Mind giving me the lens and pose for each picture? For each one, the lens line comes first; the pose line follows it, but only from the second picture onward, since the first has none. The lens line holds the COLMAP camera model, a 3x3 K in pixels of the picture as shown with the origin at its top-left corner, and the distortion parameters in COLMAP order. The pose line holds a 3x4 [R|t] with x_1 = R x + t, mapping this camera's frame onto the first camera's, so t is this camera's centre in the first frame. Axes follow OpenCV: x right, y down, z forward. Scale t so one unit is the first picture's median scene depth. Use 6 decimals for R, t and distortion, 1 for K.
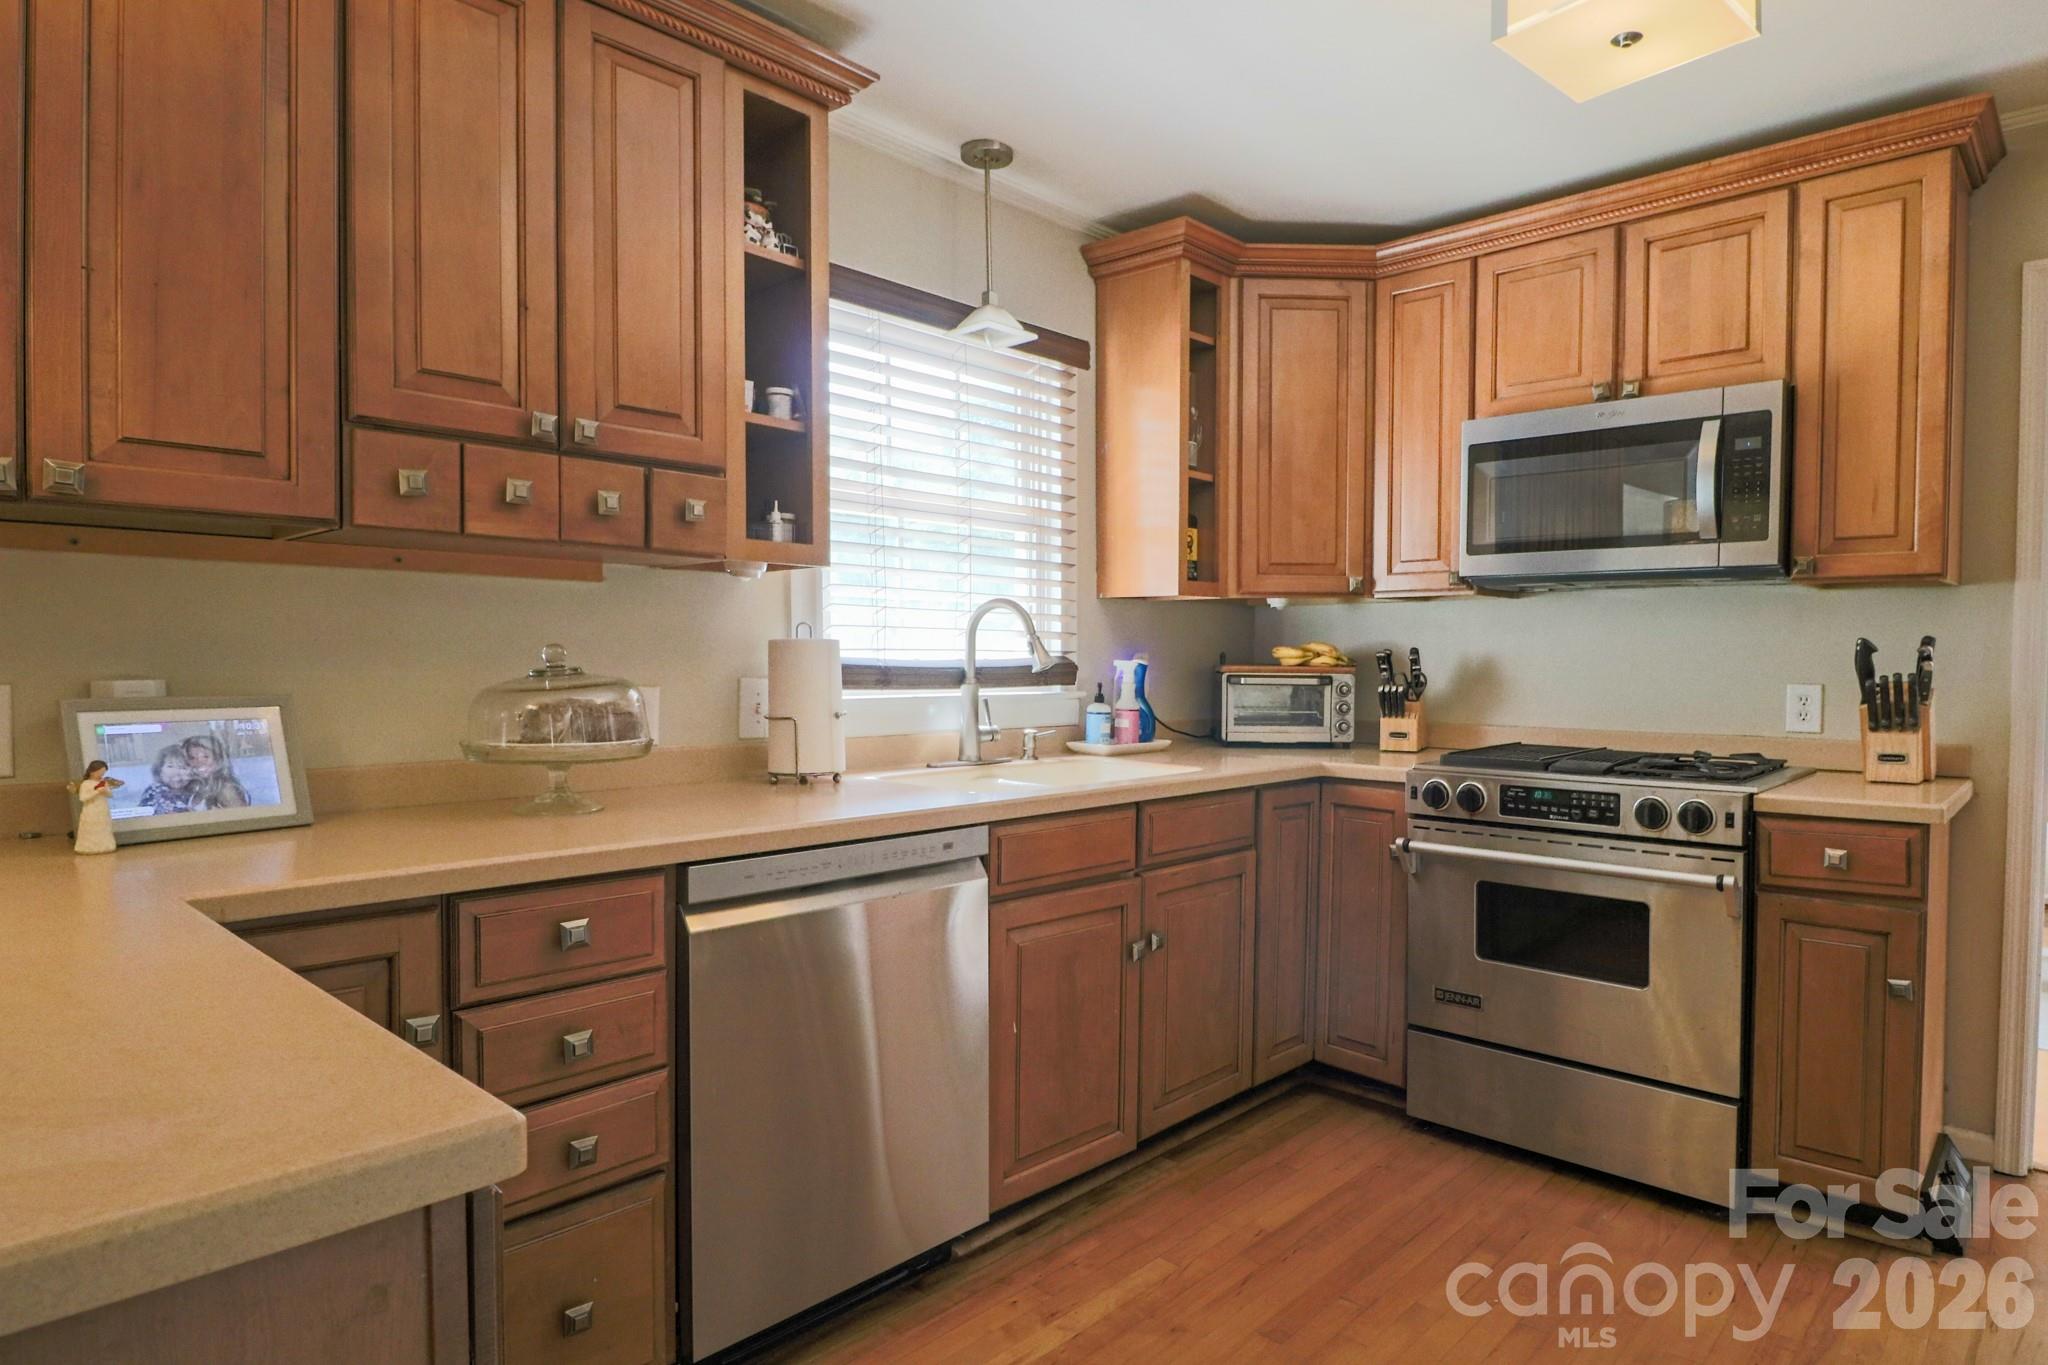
lens RADIAL K [[1160.2, 0, 1027.9], [0, 1160.2, 698.7], [0, 0, 1]] dist [0.005507, -0.020737]
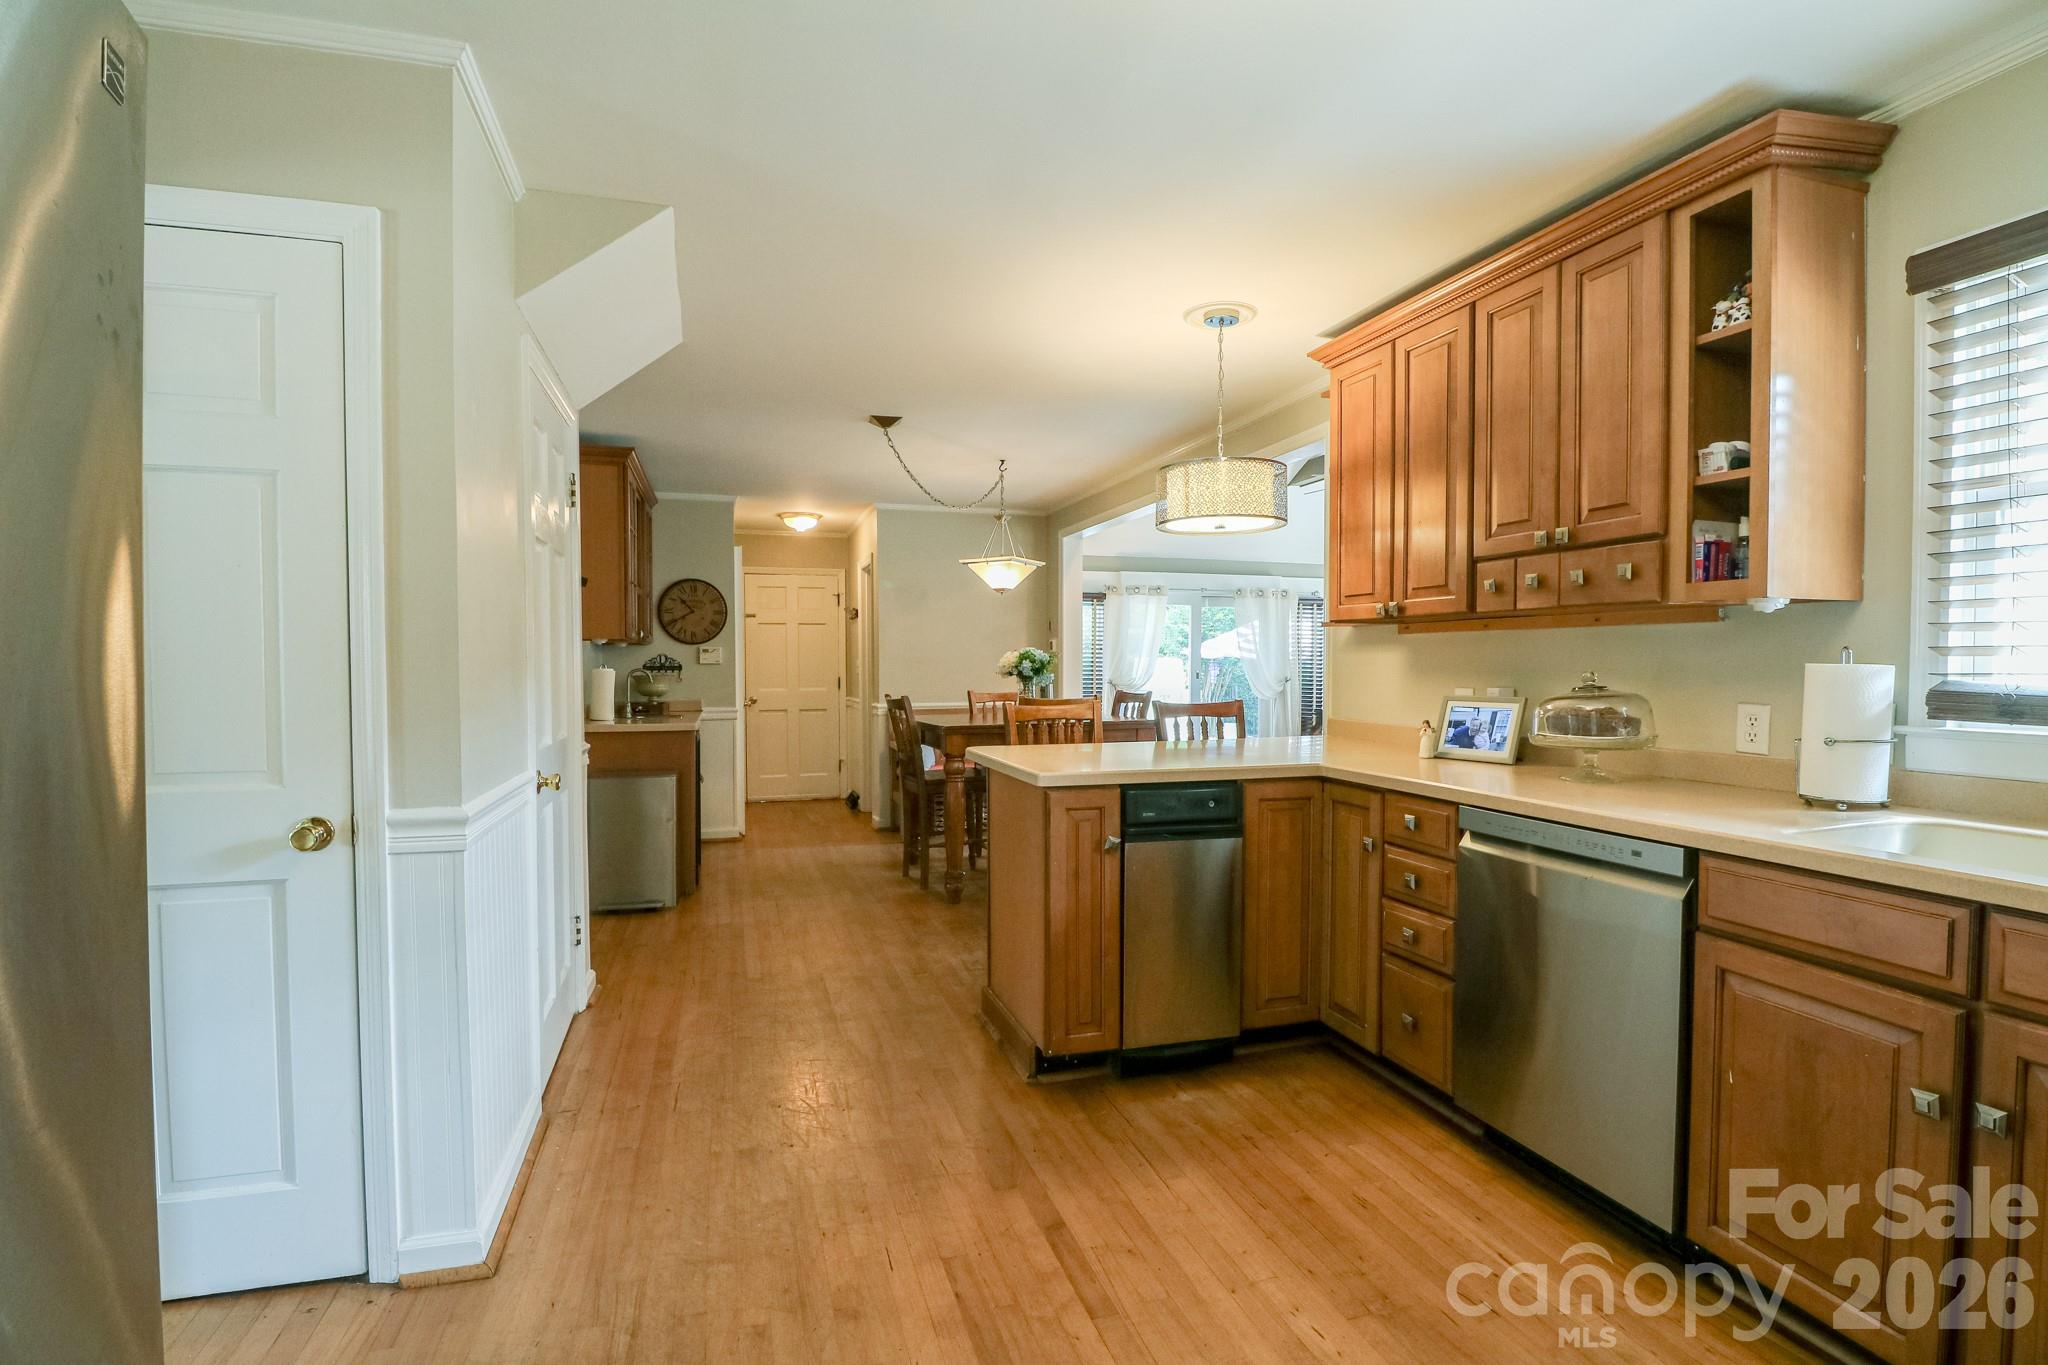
lens RADIAL K [[1028.9, 0, 1036.5], [0, 1028.9, 700.4], [0, 0, 1]] dist [0.001233, -0.018060]
pose [[-0.489787, 0.023048, -0.871538, 1.053246], [-0.035649, 0.998285, 0.046434, -0.043299], [0.871113, 0.053812, -0.488125, 0.966458]]
